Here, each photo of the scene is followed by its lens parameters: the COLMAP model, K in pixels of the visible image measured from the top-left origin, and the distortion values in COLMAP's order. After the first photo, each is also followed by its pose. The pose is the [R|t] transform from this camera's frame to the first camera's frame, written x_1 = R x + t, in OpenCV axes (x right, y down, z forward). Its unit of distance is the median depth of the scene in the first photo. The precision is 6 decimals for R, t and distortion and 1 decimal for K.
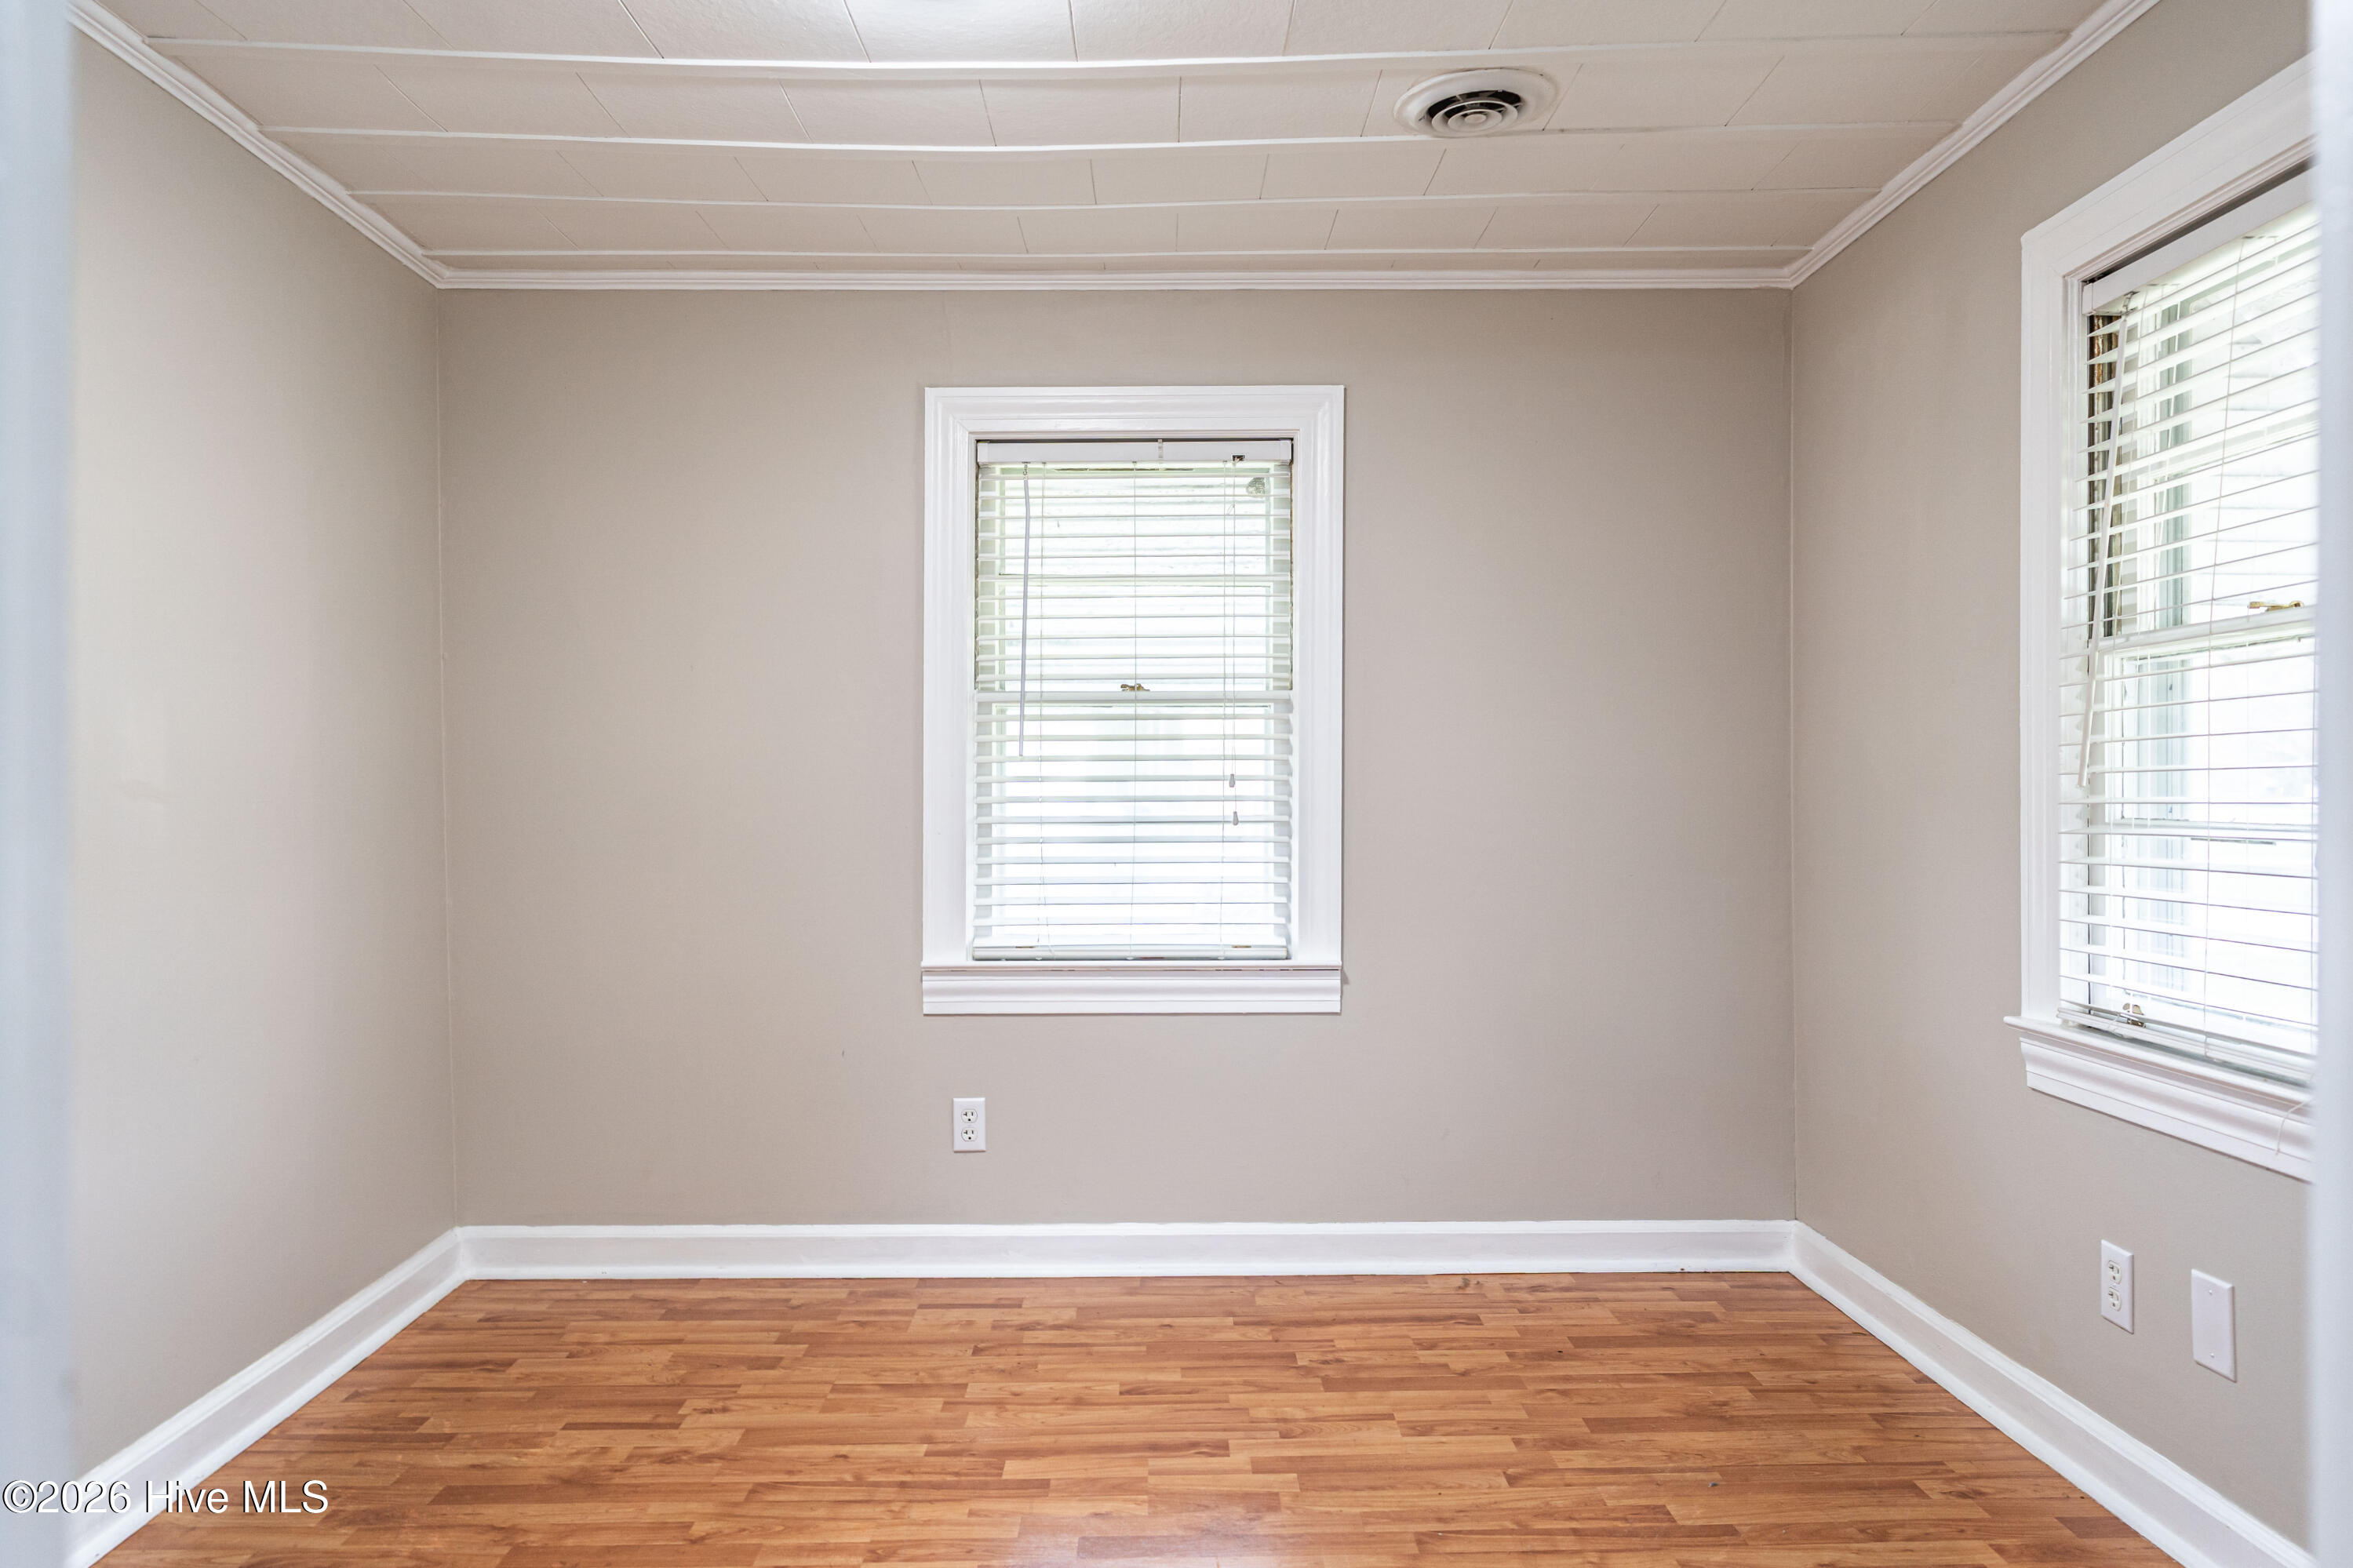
lens RADIAL K [[1616.3, 0, 1176.5], [0, 1616.3, 784.0], [0, 0, 1]] dist [0.001234, -0.001156]
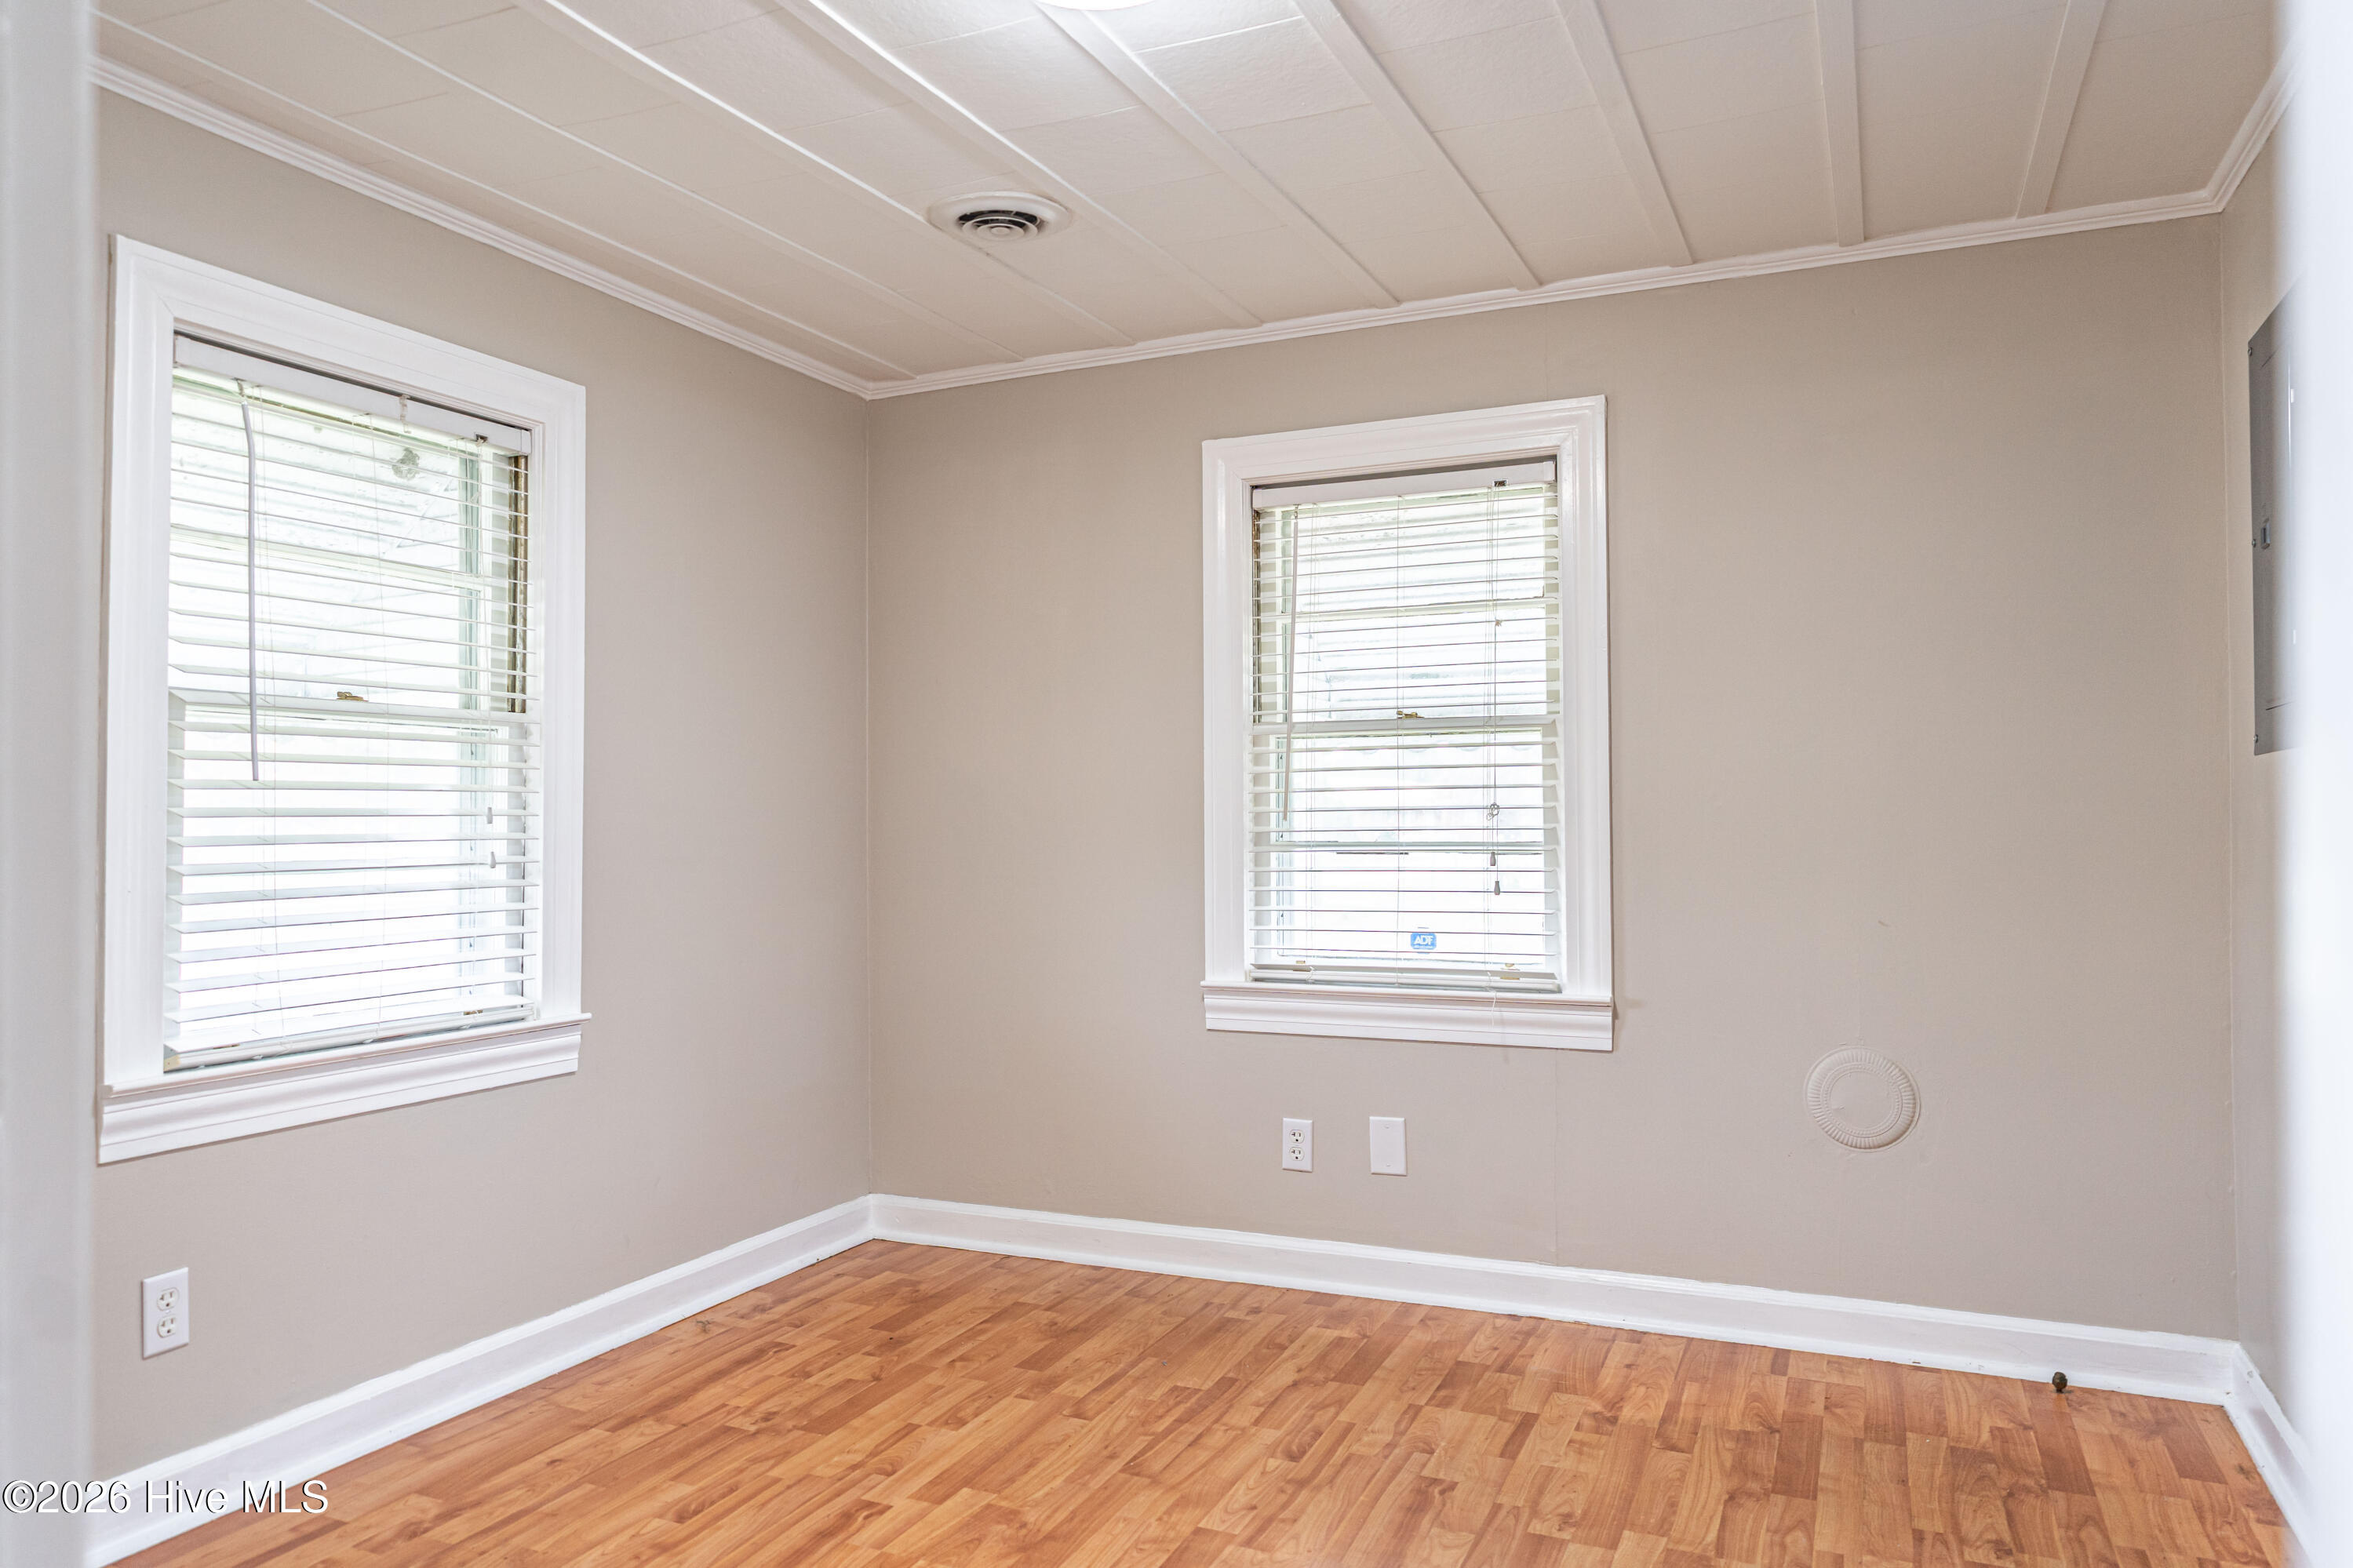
lens RADIAL K [[1557.9, 0, 1153.2], [0, 1557.9, 797.9], [0, 0, 1]] dist [0.002435, 0.002264]
pose [[0.423937, 0.015470, 0.905560, -0.632296], [0.005231, 0.999796, -0.019529, 0.007169], [-0.905677, 0.013017, 0.423769, 0.379506]]
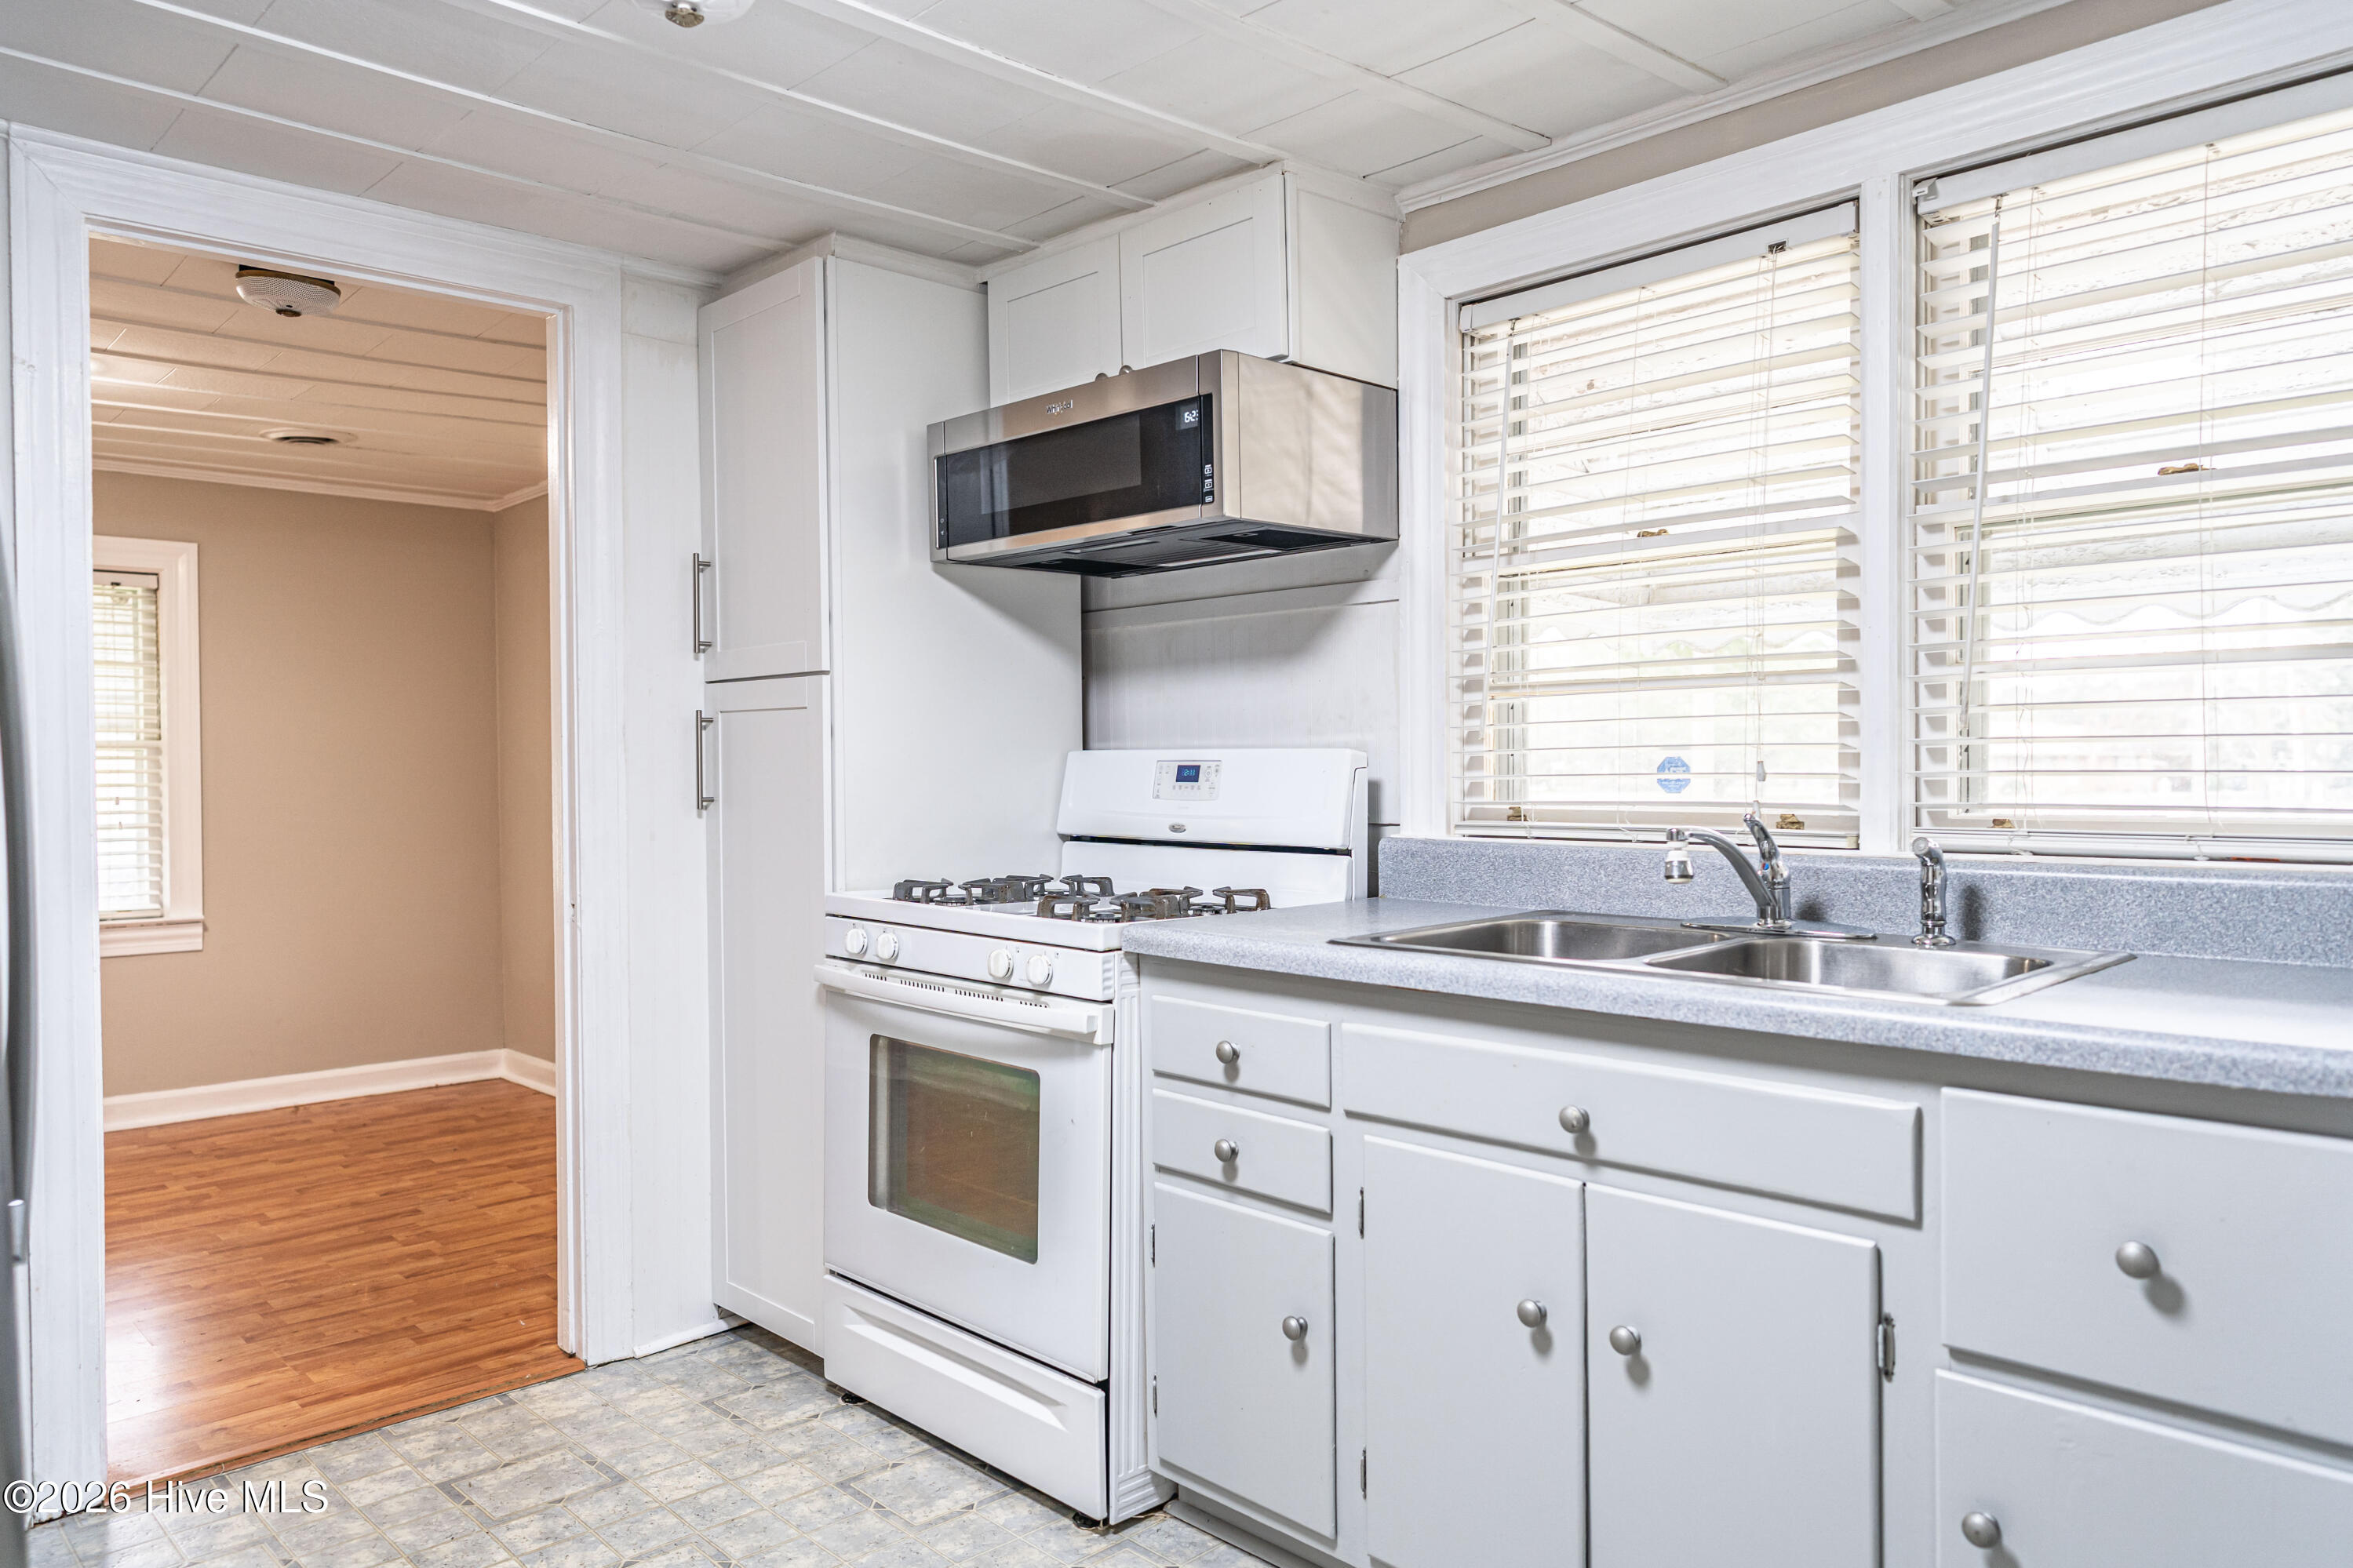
lens RADIAL K [[1557.9, 0, 1153.2], [0, 1557.9, 797.9], [0, 0, 1]] dist [0.002435, 0.002264]
pose [[0.738752, -0.017146, 0.673759, -0.261598], [0.006443, 0.999810, 0.018379, -0.028817], [-0.673946, -0.009236, 0.738722, -0.815026]]
